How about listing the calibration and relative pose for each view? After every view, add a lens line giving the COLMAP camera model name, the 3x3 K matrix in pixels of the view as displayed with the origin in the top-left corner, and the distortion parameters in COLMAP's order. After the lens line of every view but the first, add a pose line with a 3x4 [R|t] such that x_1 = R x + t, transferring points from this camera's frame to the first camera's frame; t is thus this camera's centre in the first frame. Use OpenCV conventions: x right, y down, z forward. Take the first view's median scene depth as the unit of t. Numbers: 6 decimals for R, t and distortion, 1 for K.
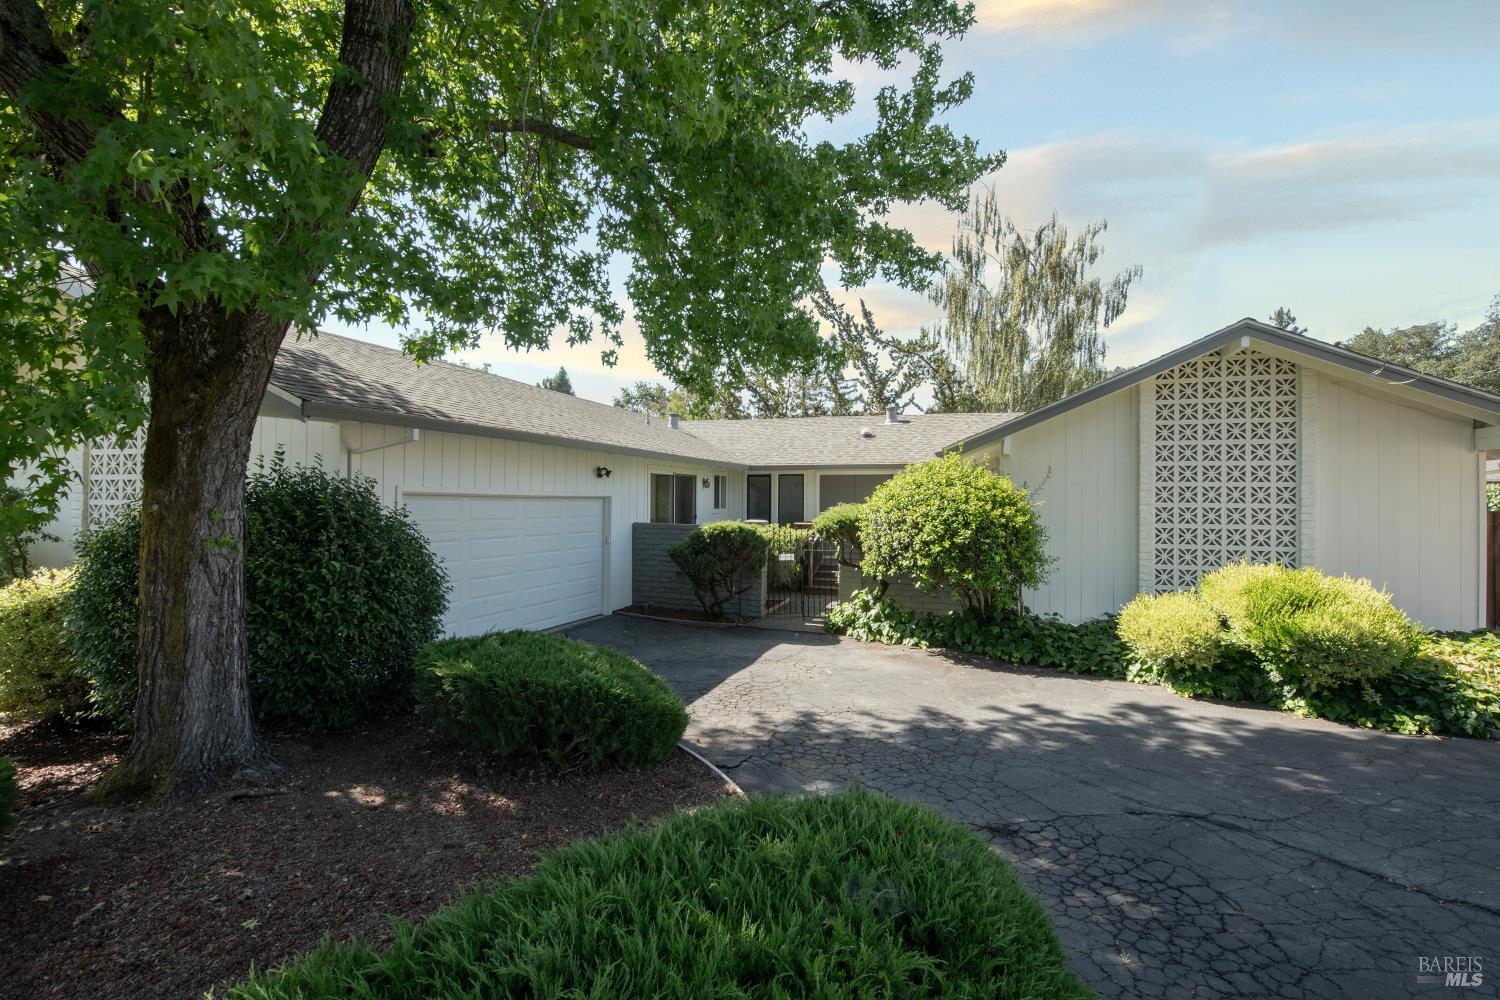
lens RADIAL K [[734.3, 0, 747.6], [0, 734.3, 497.1], [0, 0, 1]] dist [-0.000554, -0.000048]
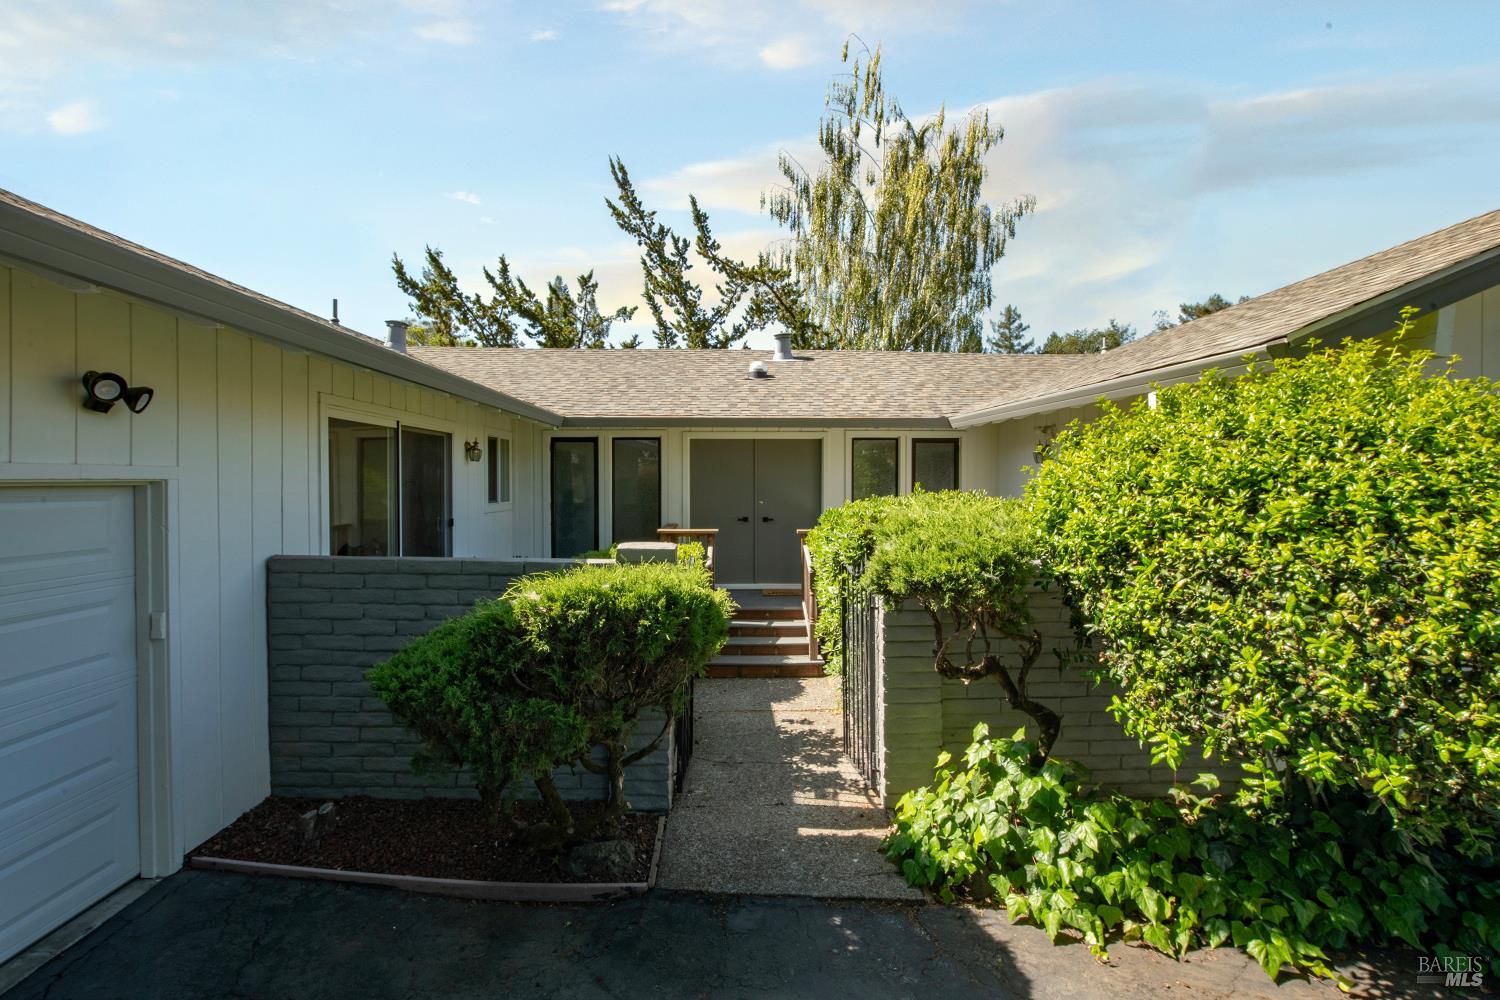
lens RADIAL K [[727.9, 0, 755.1], [0, 727.9, 500.1], [0, 0, 1]] dist [-0.000031, -0.000622]
pose [[0.938281, -0.014813, 0.345557, -0.038609], [0.004907, 0.999552, 0.029524, -0.000169], [-0.345840, -0.026007, 0.937933, 0.393060]]
